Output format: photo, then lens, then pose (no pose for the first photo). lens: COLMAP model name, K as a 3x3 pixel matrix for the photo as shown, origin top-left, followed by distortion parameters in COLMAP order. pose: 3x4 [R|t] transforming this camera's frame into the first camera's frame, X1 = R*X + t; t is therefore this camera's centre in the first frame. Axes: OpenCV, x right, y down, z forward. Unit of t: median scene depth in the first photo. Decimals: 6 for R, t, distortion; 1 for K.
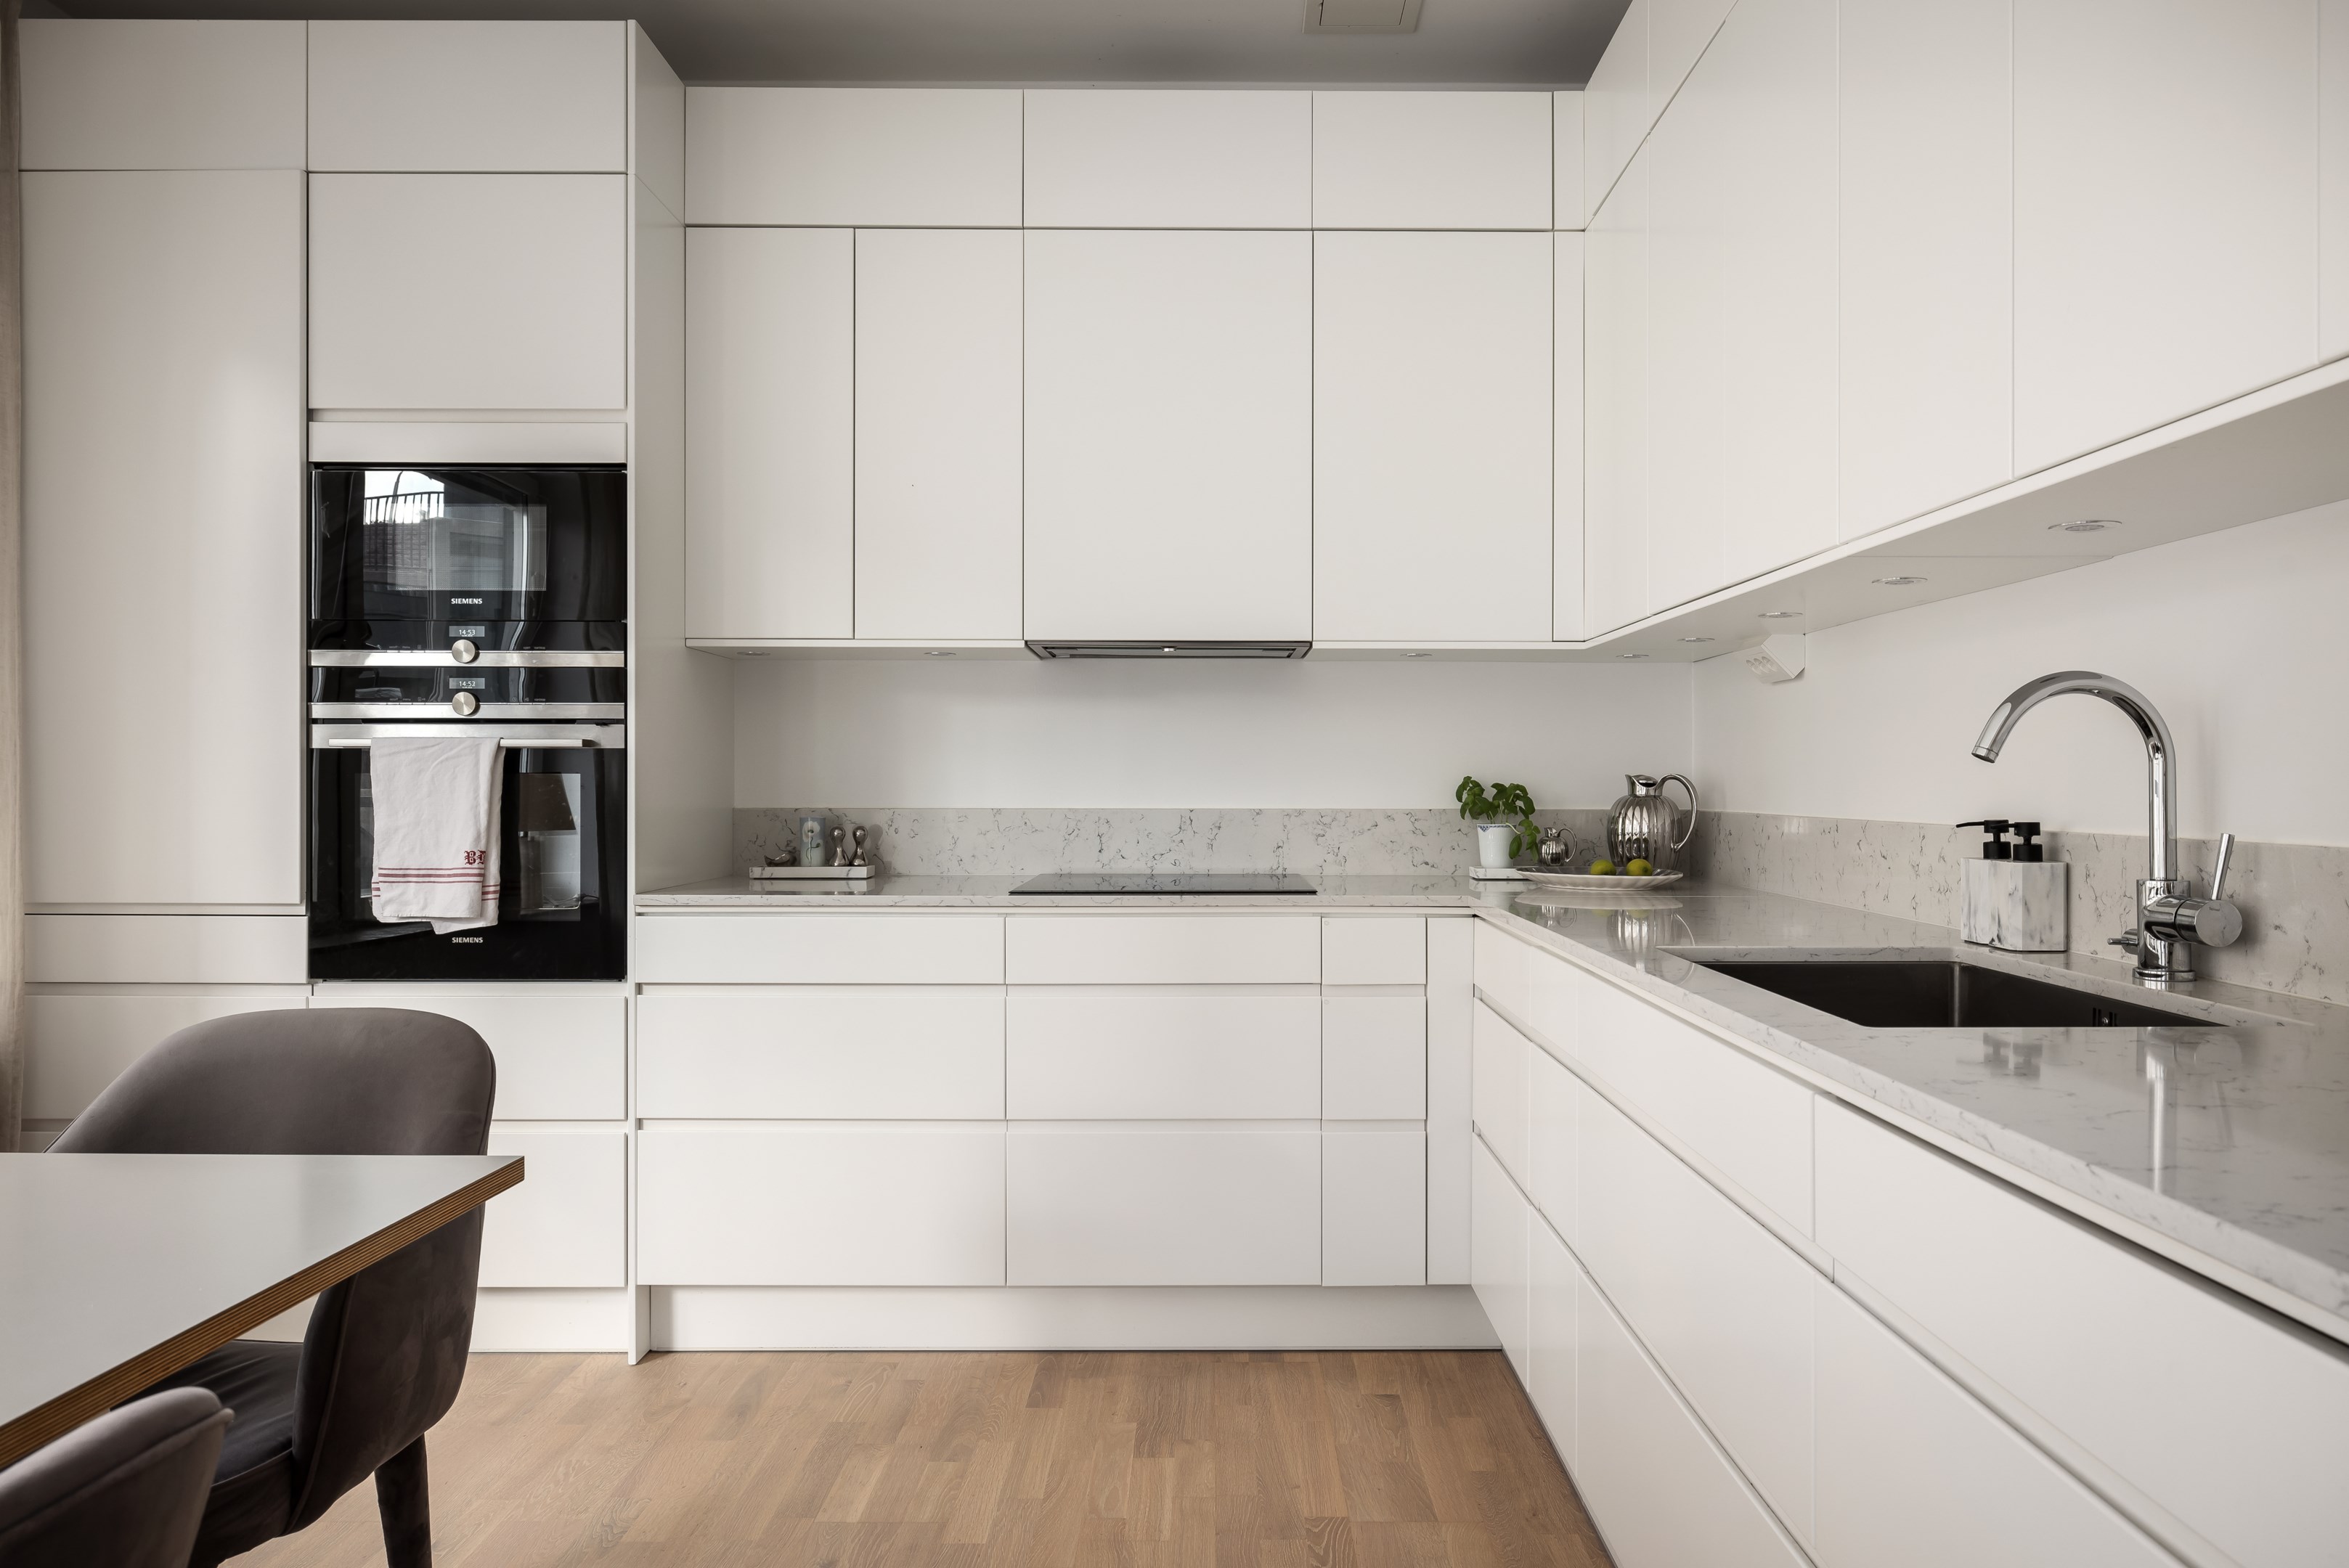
lens RADIAL K [[1529.2, 0, 1175.7], [0, 1529.2, 778.8], [0, 0, 1]] dist [-0.000940, -0.000373]
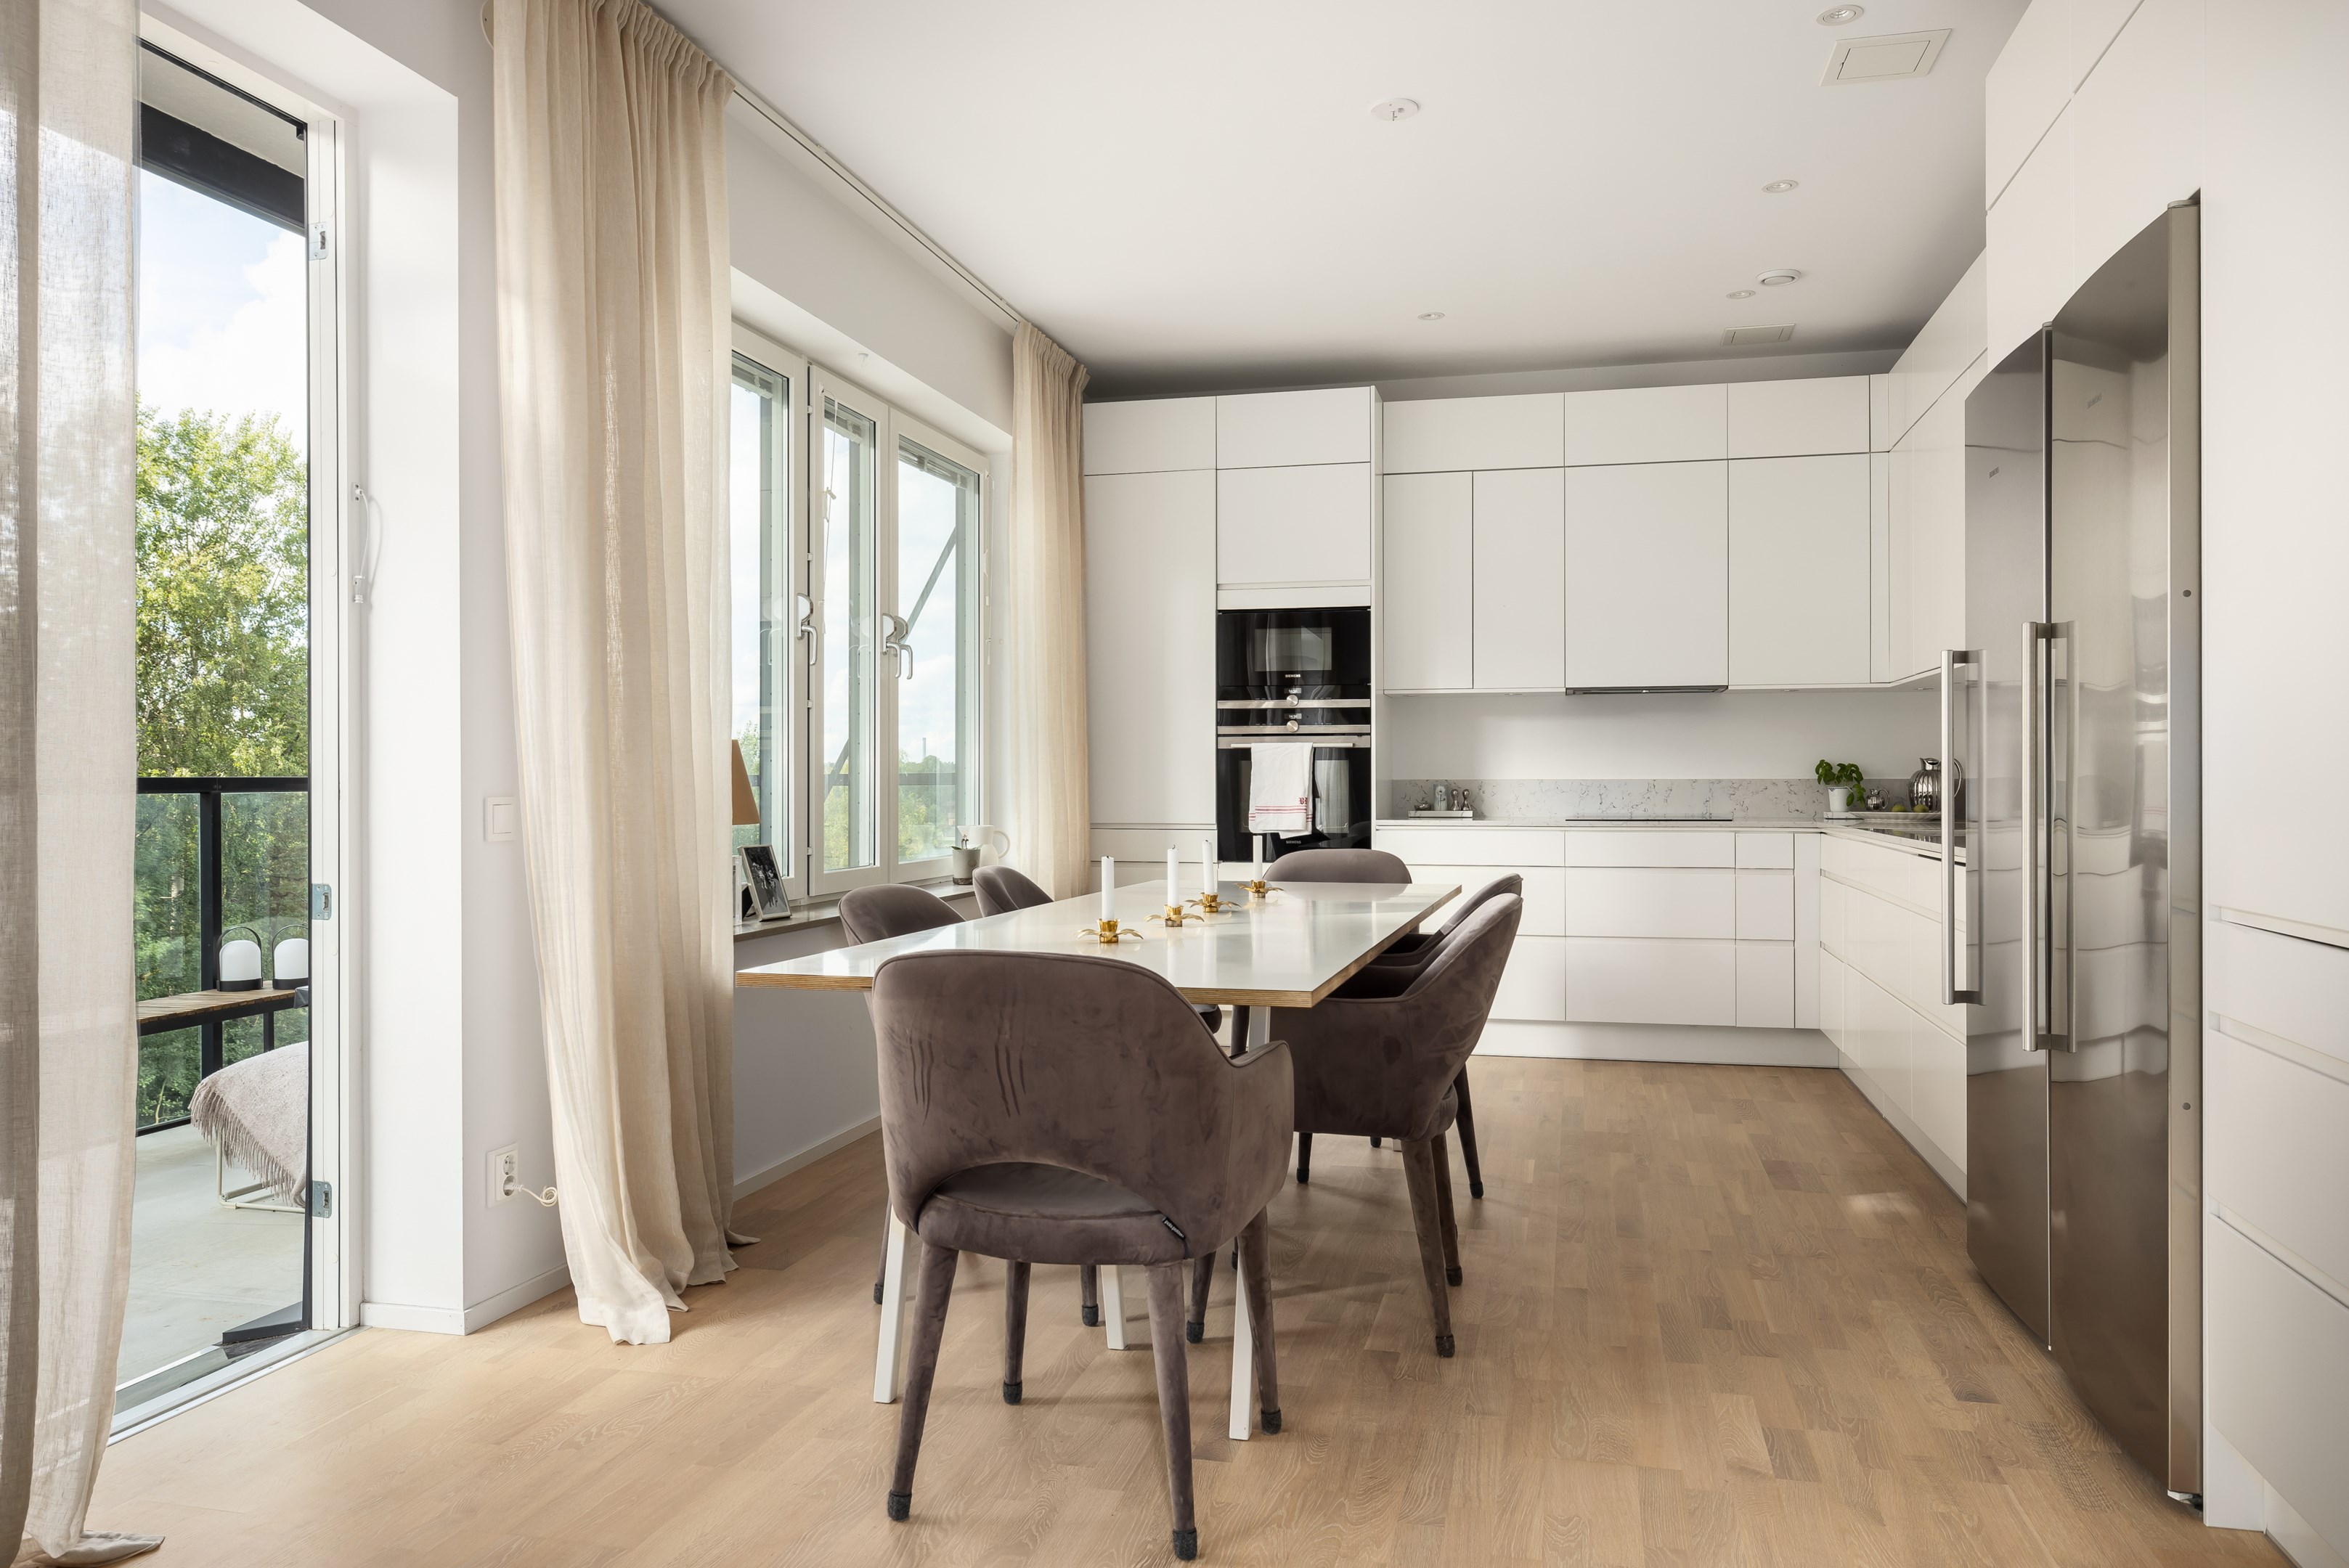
lens RADIAL K [[1575.4, 0, 1170.0], [0, 1575.4, 783.4], [0, 0, 1]] dist [0.003739, -0.000637]
pose [[0.973077, -0.003162, -0.230459, -0.129479], [0.004071, 0.999986, 0.003469, 0.018065], [0.230444, -0.004314, 0.973076, -1.011183]]
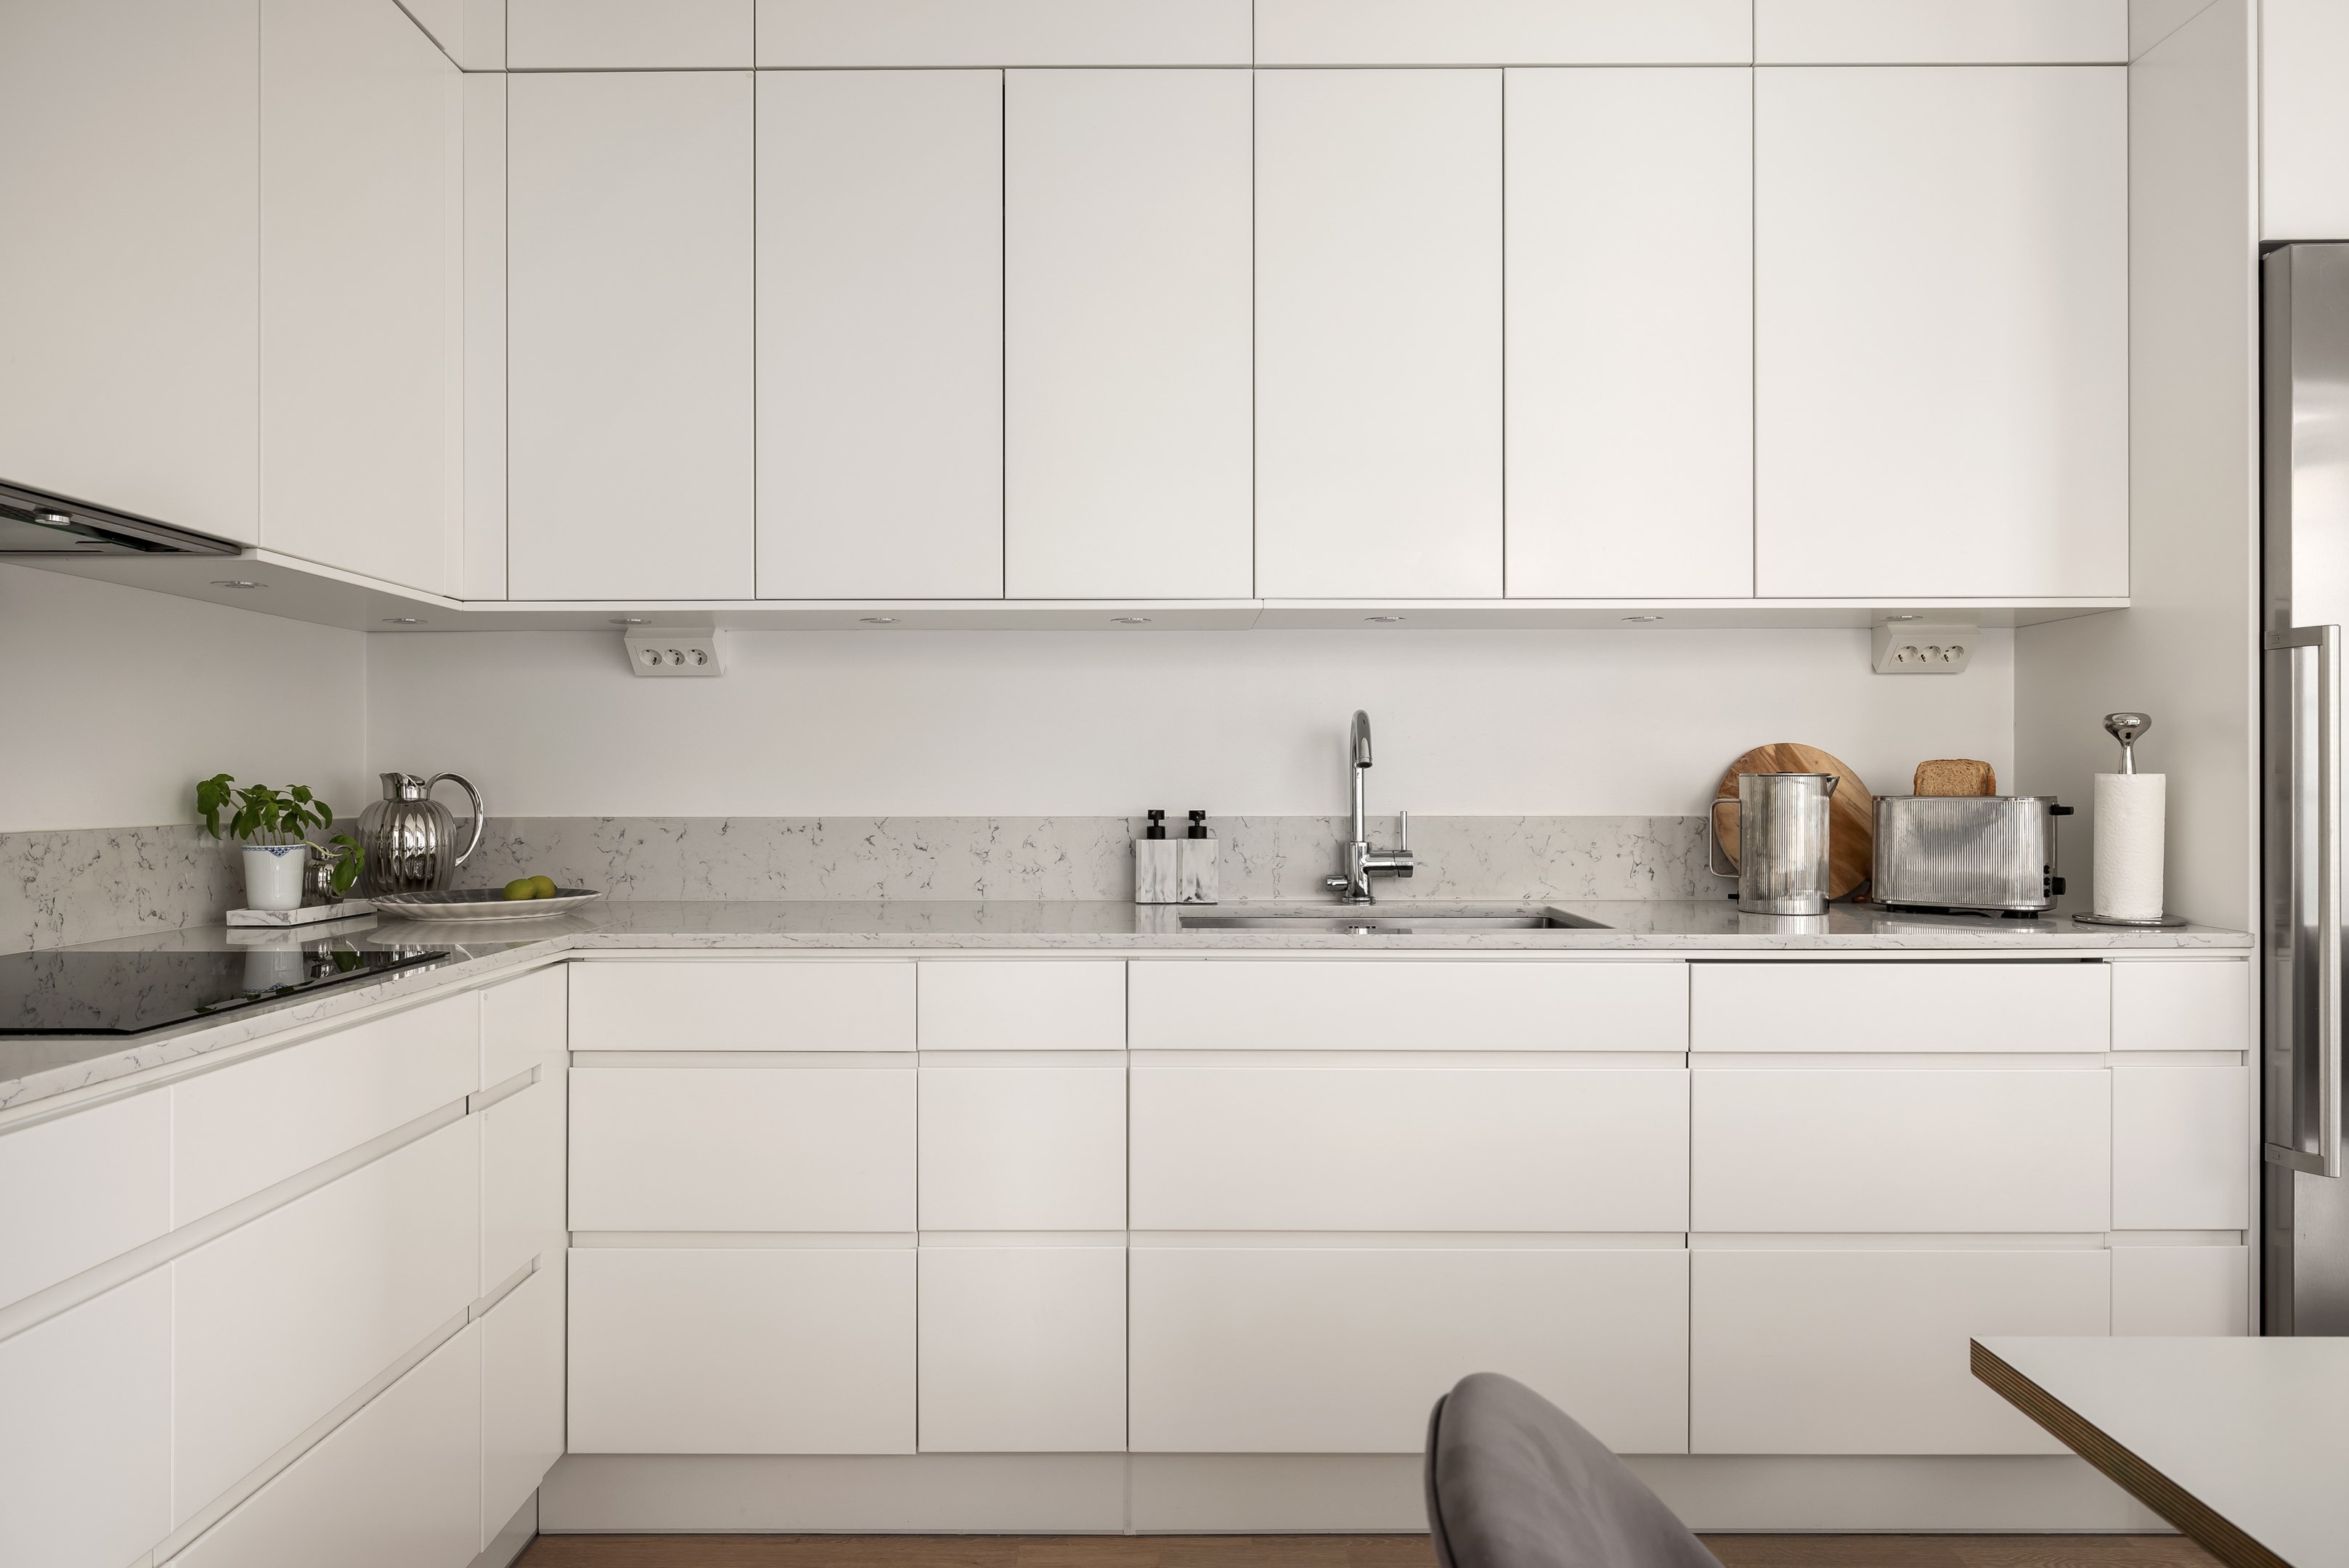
lens RADIAL K [[1504.3, 0, 1170.3], [0, 1504.3, 787.6], [0, 0, 1]] dist [-0.002612, -0.000771]
pose [[-0.023080, -0.004227, 0.999725, -0.518765], [-0.000501, 0.999991, 0.004216, 0.001426], [-0.999733, -0.000404, -0.023082, 0.682786]]
